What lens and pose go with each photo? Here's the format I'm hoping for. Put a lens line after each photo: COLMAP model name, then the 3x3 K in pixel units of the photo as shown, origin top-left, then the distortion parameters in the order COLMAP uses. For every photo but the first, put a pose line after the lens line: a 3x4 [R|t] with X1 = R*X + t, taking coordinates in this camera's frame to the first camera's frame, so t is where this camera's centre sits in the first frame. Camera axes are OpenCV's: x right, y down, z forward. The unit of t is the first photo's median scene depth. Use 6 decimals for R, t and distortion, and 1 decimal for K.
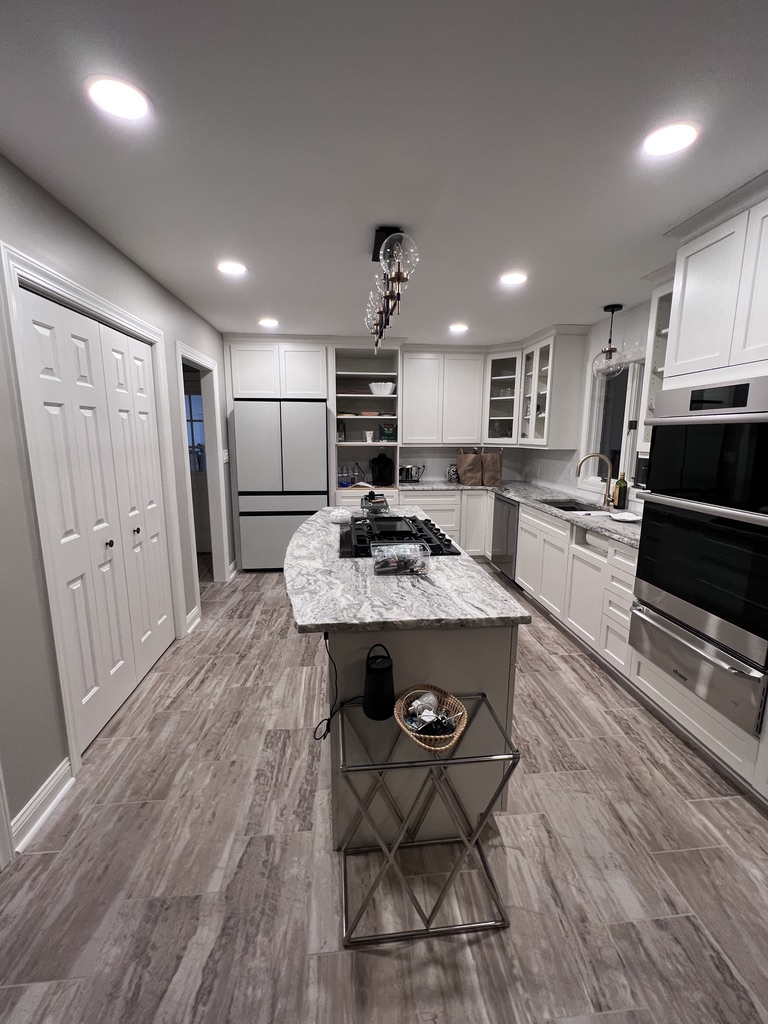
lens RADIAL K [[437.0, 0, 385.7], [0, 437.0, 511.1], [0, 0, 1]] dist [-0.003008, 0.001187]
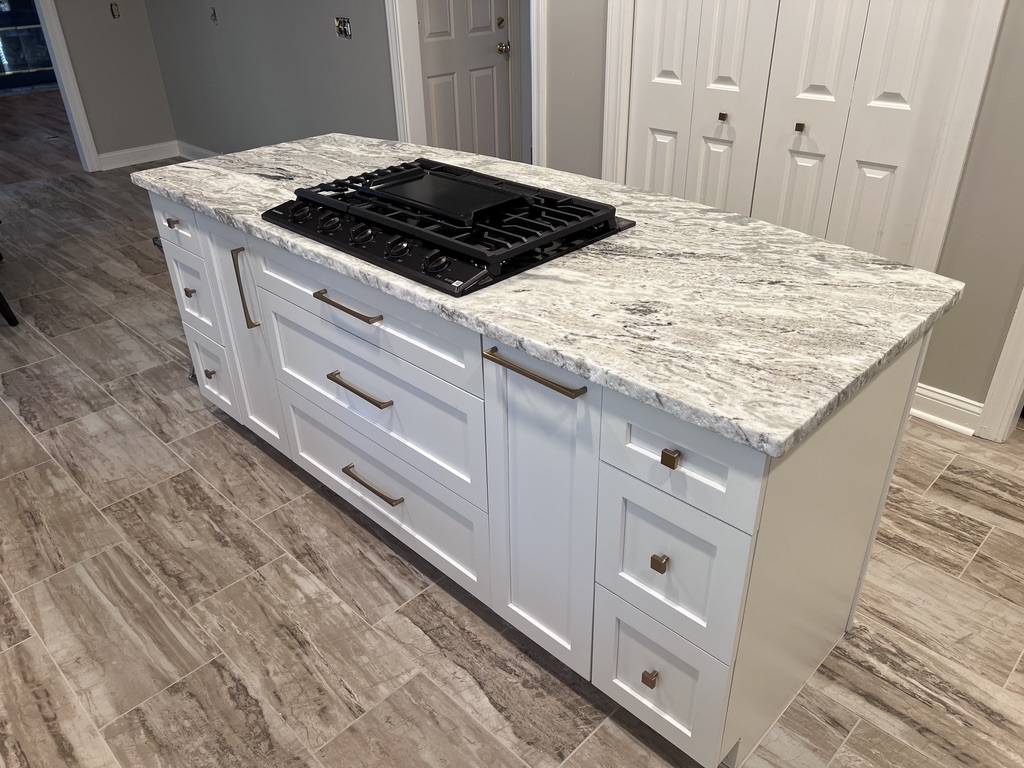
lens RADIAL K [[766.3, 0, 512.8], [0, 766.3, 385.7], [0, 0, 1]] dist [0.063674, -0.071980]
pose [[-0.766834, 0.332438, -0.549046, 0.506980], [-0.095387, 0.786892, 0.609674, -0.331157], [0.634718, 0.519890, -0.571705, 1.788473]]
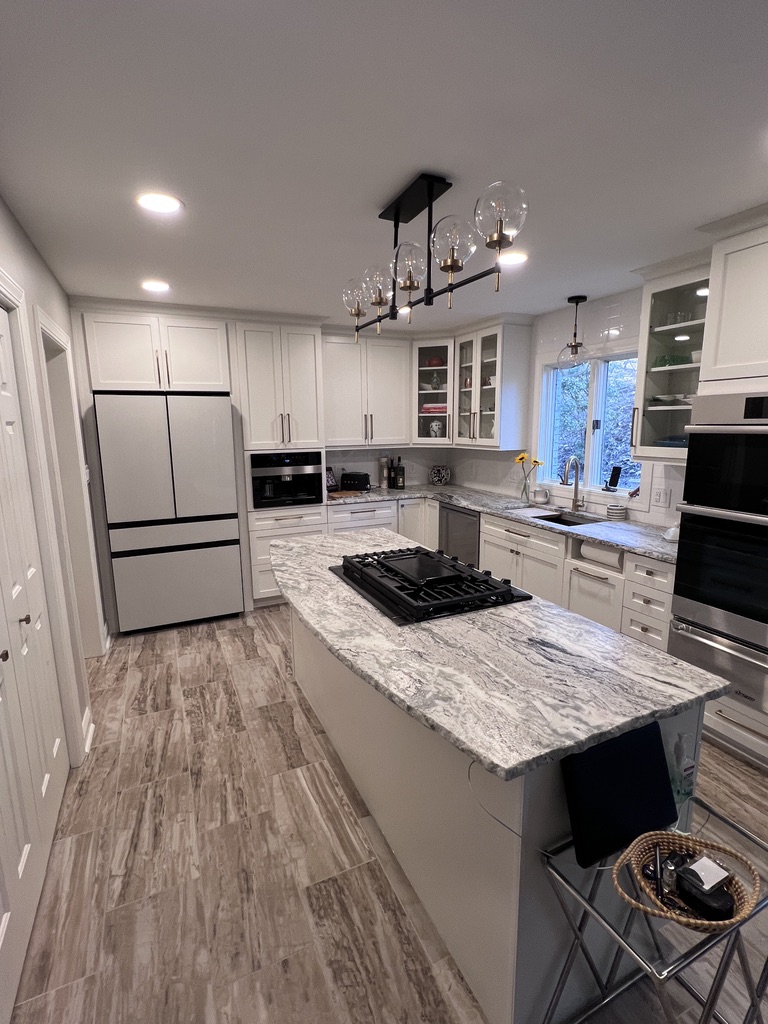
lens RADIAL K [[492.6, 0, 385.4], [0, 492.6, 511.9], [0, 0, 1]] dist [-0.003506, 0.001539]
pose [[0.942407, -0.072943, 0.326417, -0.360494], [0.071633, 0.997302, 0.016049, -0.091442], [-0.326707, 0.008257, 0.945090, 0.223704]]
